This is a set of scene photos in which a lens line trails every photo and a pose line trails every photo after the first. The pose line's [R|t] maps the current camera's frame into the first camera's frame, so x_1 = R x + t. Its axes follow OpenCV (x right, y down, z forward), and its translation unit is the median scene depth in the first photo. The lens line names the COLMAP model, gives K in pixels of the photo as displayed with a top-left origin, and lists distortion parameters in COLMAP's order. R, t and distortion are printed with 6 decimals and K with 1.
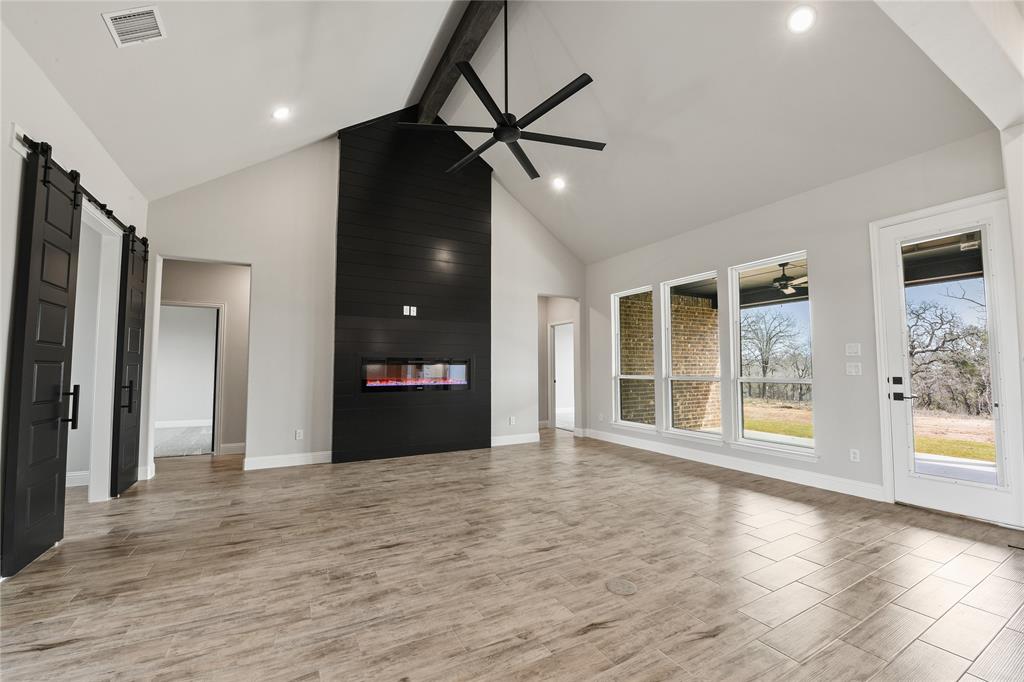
lens RADIAL K [[418.1, 0, 518.8], [0, 418.1, 341.8], [0, 0, 1]] dist [-0.020247, -0.000320]
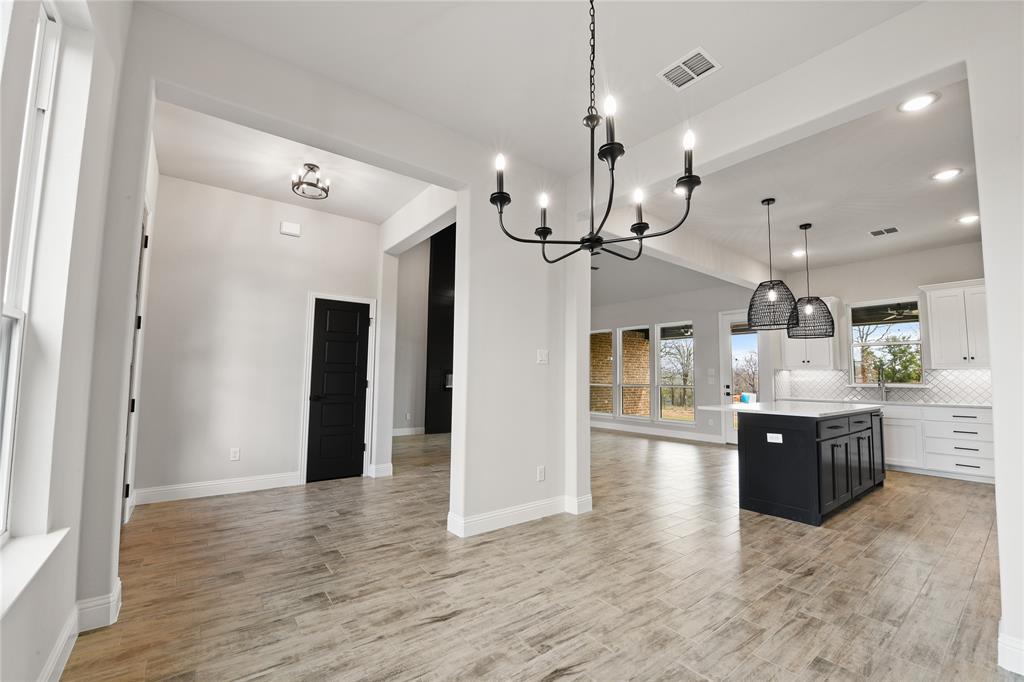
lens RADIAL K [[418.1, 0, 517.4], [0, 418.1, 345.2], [0, 0, 1]] dist [-0.020247, -0.000320]
pose [[0.988903, 0.026751, 0.146132, -0.295944], [-0.024820, 0.999579, -0.015019, -0.037684], [-0.146472, 0.011226, 0.989151, -0.594526]]
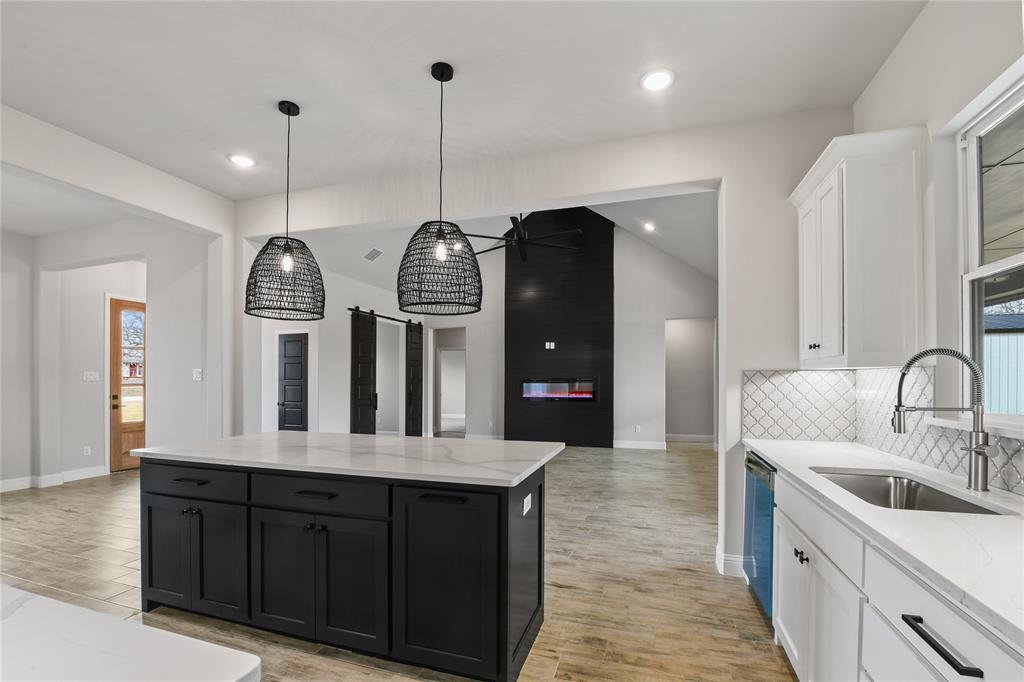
lens RADIAL K [[434.1, 0, 515.8], [0, 434.1, 378.8], [0, 0, 1]] dist [-0.023703, 0.000204]
pose [[0.687245, -0.000017, -0.726426, 0.710510], [0.046963, 0.997909, 0.044407, -0.030916], [0.724906, -0.064634, 0.685809, -0.113487]]
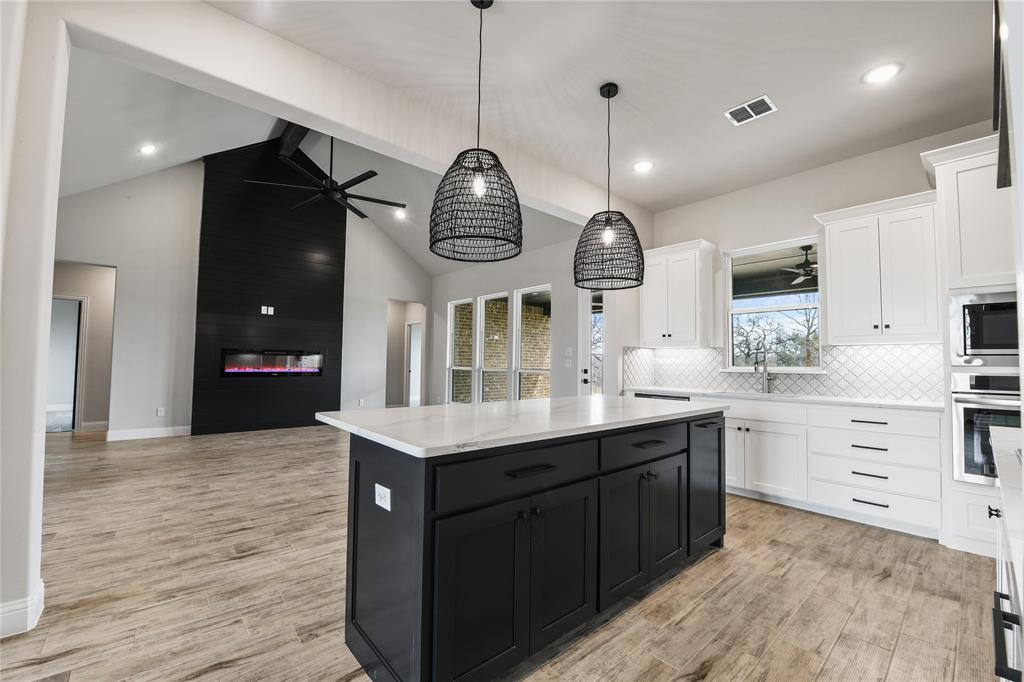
lens RADIAL K [[418.1, 0, 518.9], [0, 418.1, 343.9], [0, 0, 1]] dist [-0.020247, -0.000320]
pose [[0.976431, 0.025525, 0.214314, 0.184929], [-0.030030, 0.999391, 0.017787, -0.019957], [-0.213730, -0.023804, 0.976603, -0.314273]]
